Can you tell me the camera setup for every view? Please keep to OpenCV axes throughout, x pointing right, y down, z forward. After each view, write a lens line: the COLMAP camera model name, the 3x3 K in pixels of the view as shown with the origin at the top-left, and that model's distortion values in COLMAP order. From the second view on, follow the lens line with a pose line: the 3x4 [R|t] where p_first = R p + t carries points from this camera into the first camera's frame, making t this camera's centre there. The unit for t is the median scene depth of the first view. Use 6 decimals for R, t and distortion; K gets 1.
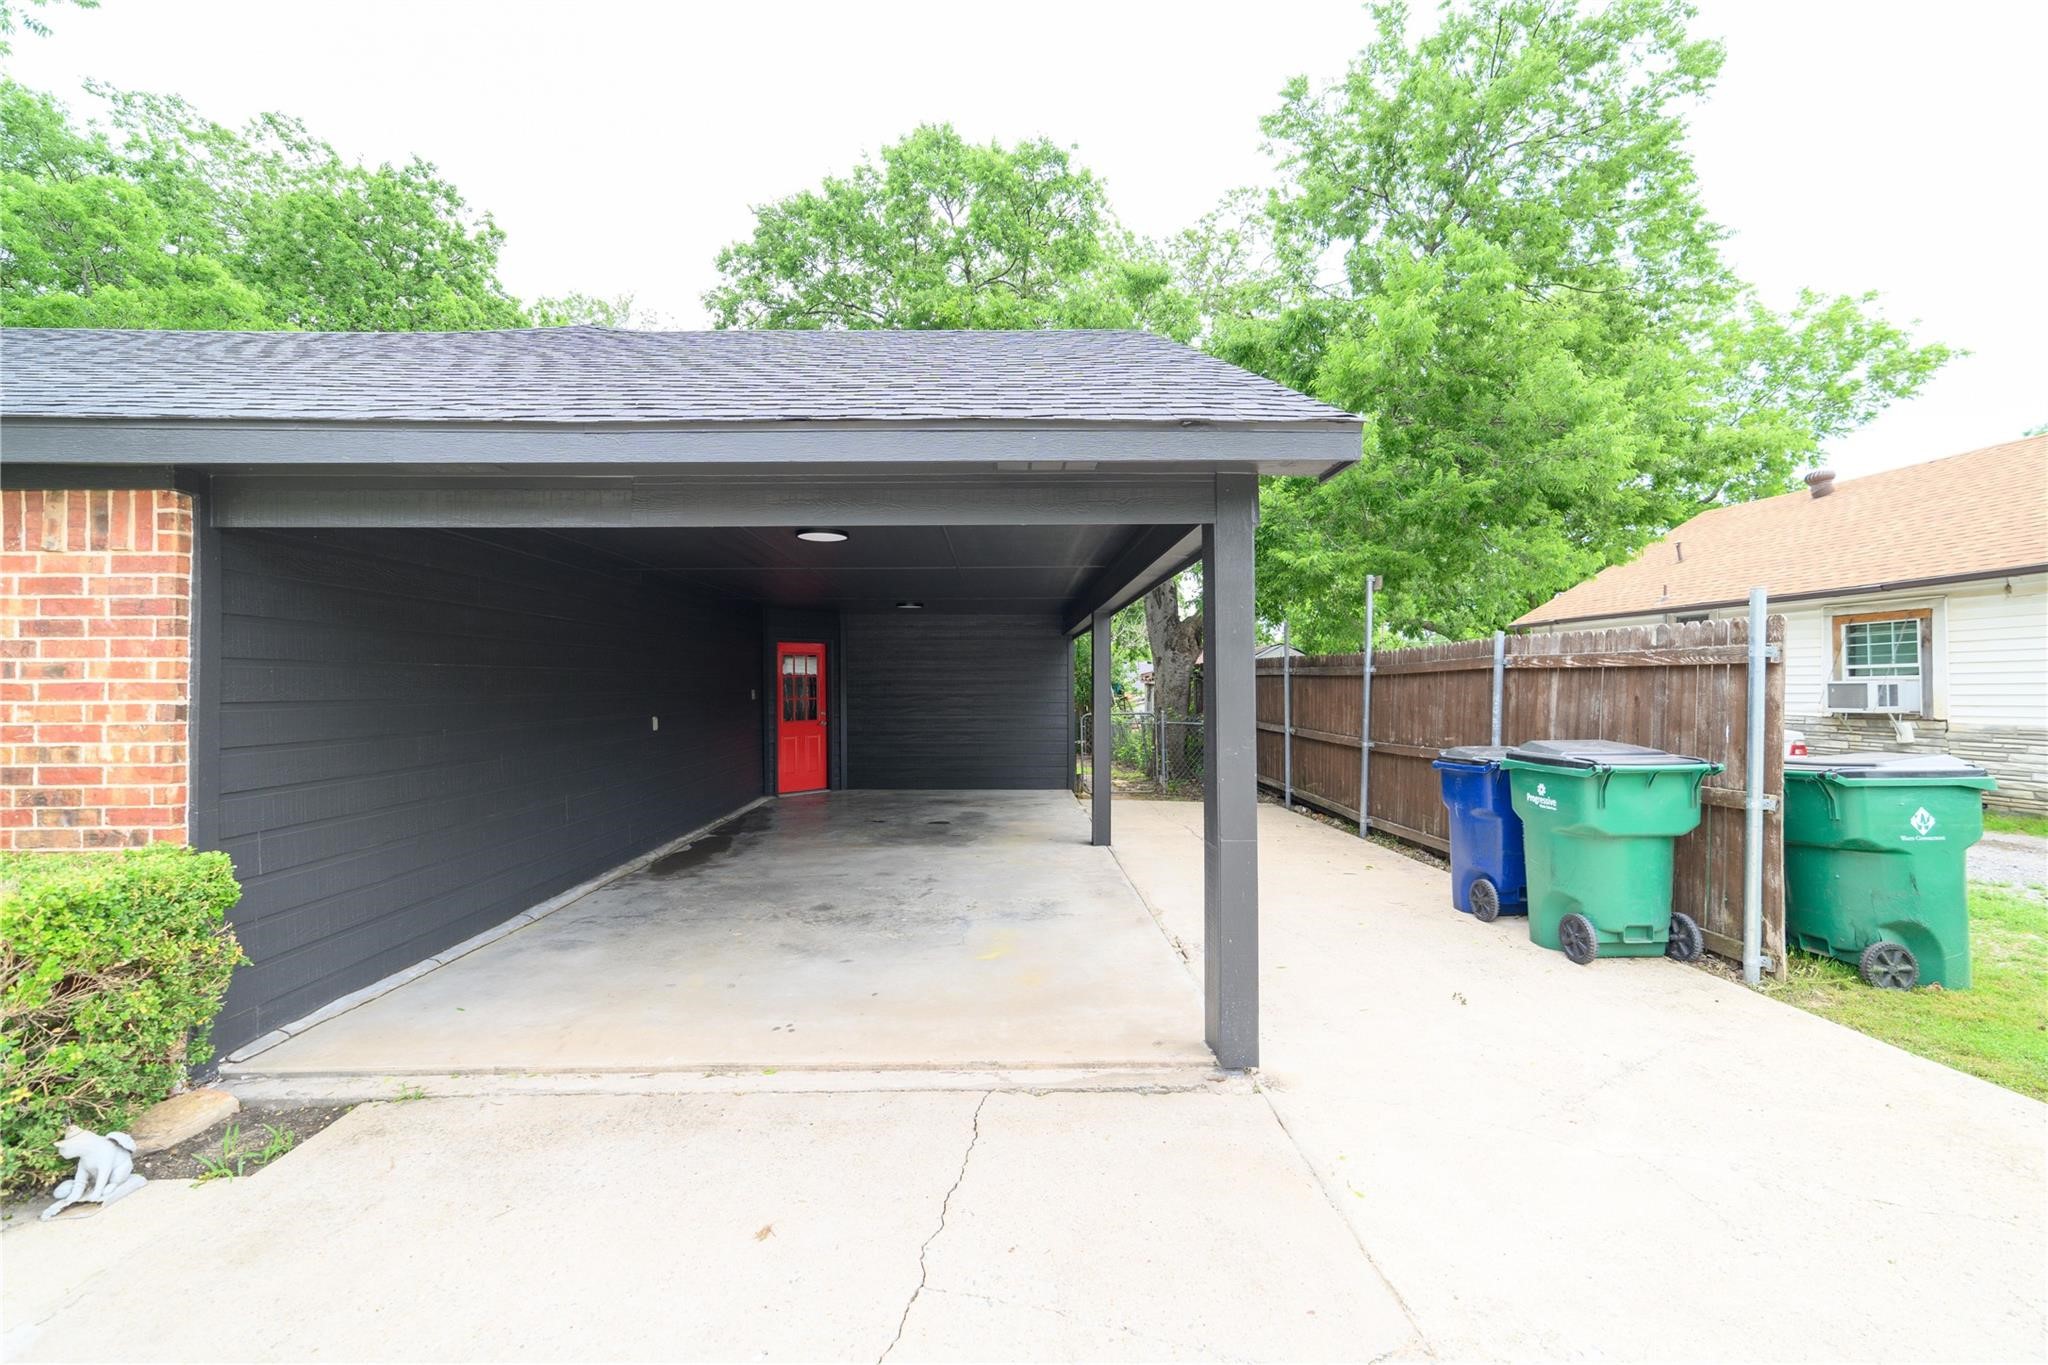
lens RADIAL K [[799.2, 0, 1025.1], [0, 799.2, 679.8], [0, 0, 1]] dist [-0.008767, 0.000427]
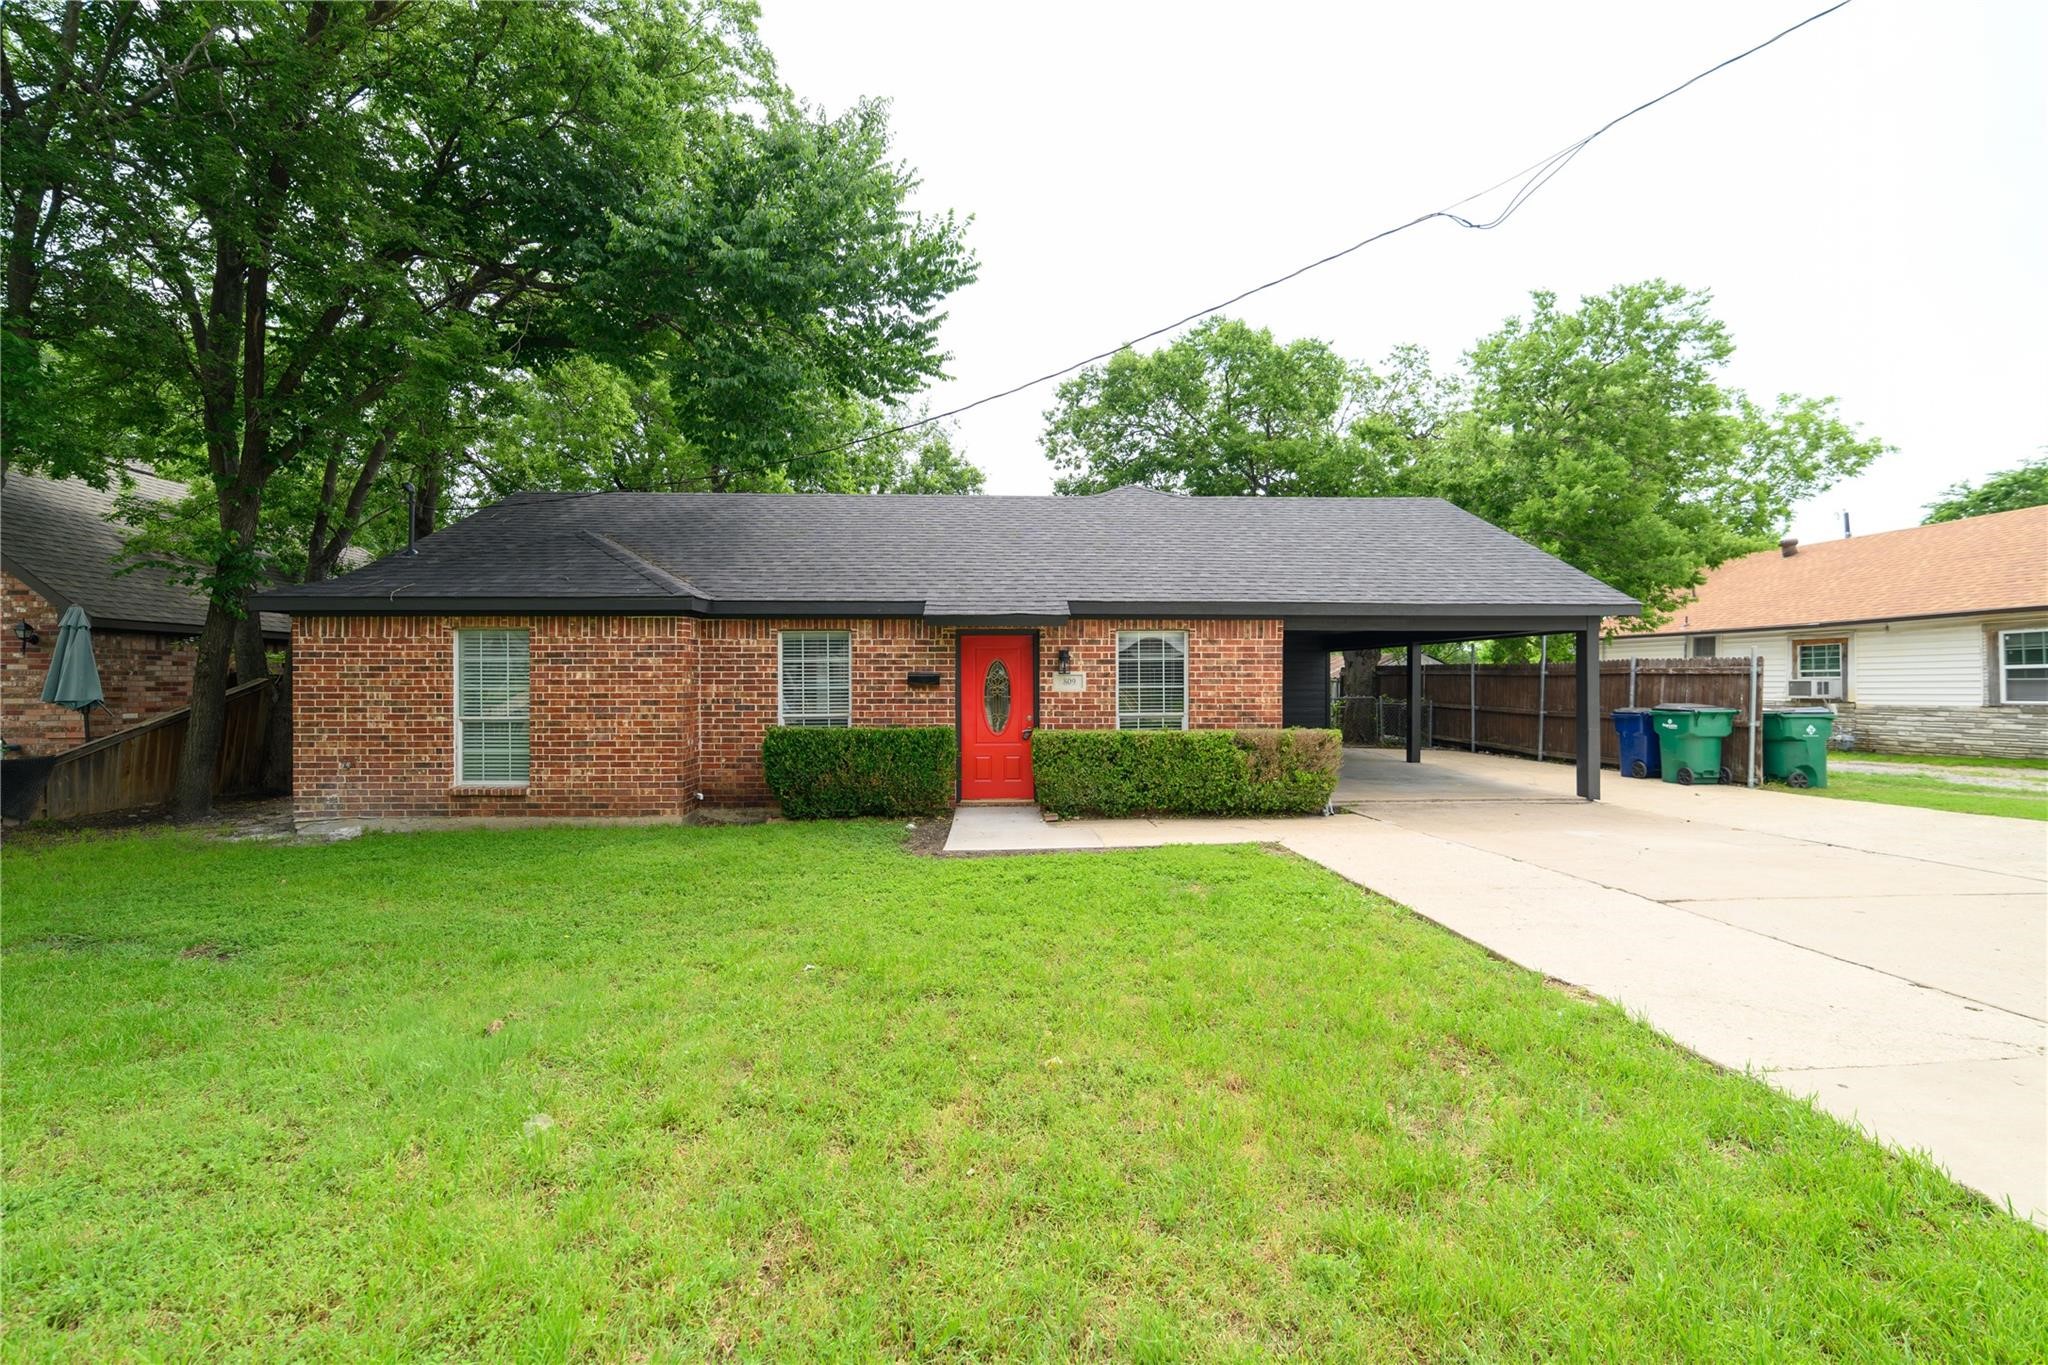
lens RADIAL K [[832.9, 0, 994.1], [0, 832.9, 682.5], [0, 0, 1]] dist [0.000574, 0.000322]
pose [[0.999790, 0.004168, 0.020085, -0.768569], [-0.004398, 0.999925, 0.011394, -0.005346], [-0.020036, -0.011480, 0.999733, -0.798163]]
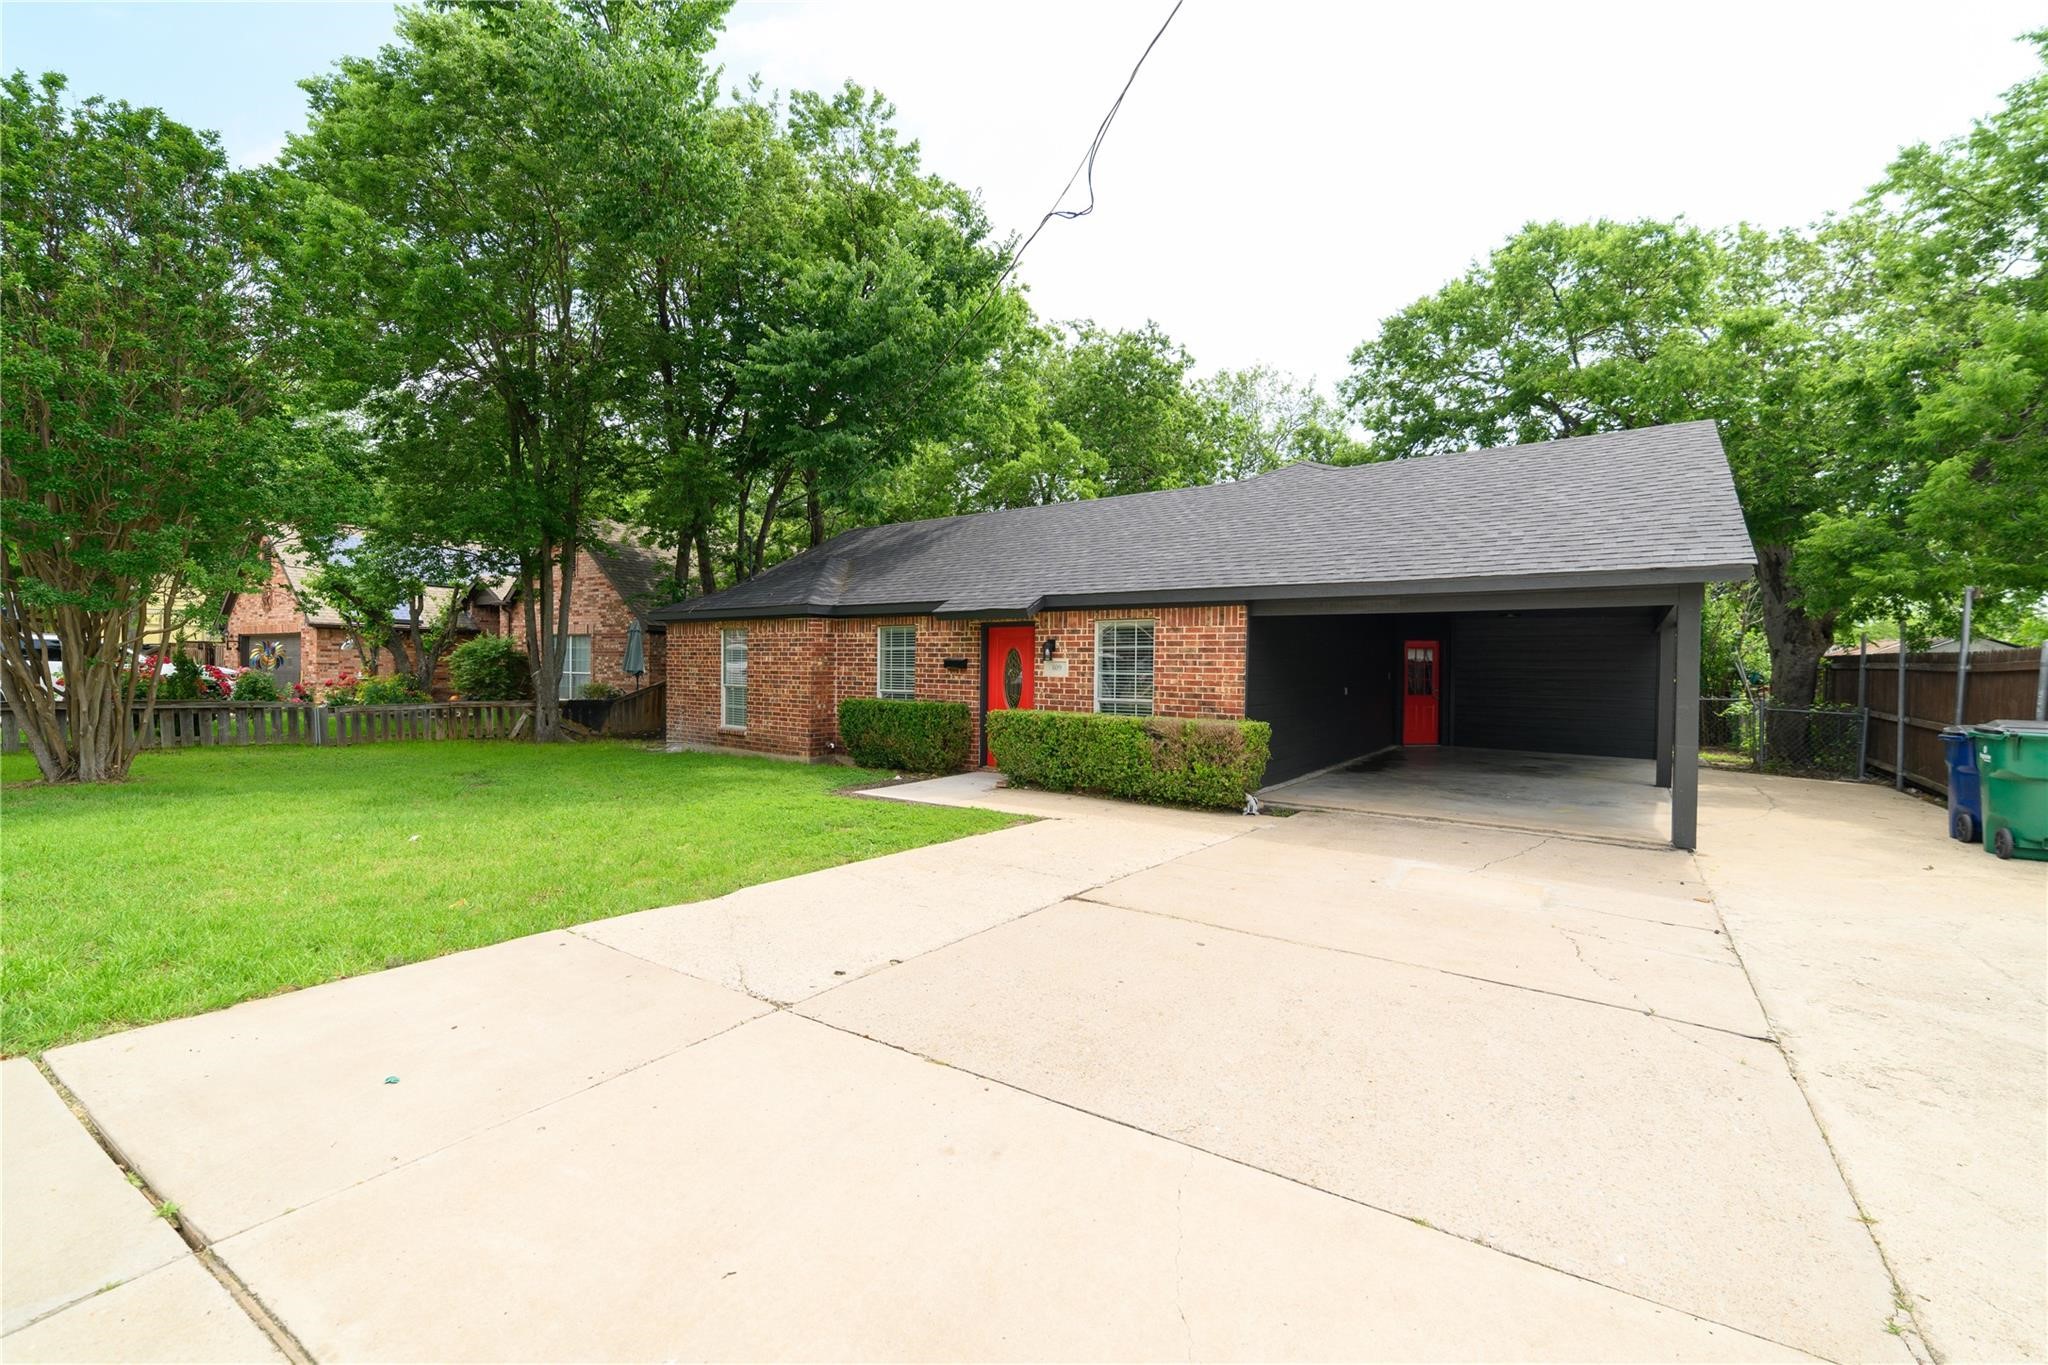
lens RADIAL K [[826.8, 0, 1020.1], [0, 826.8, 668.8], [0, 0, 1]] dist [-0.000796, 0.000373]
pose [[0.787788, 0.019082, -0.615651, 0.073750], [-0.012035, 0.999806, 0.015589, -0.010930], [0.615829, -0.004871, 0.787865, -0.683300]]
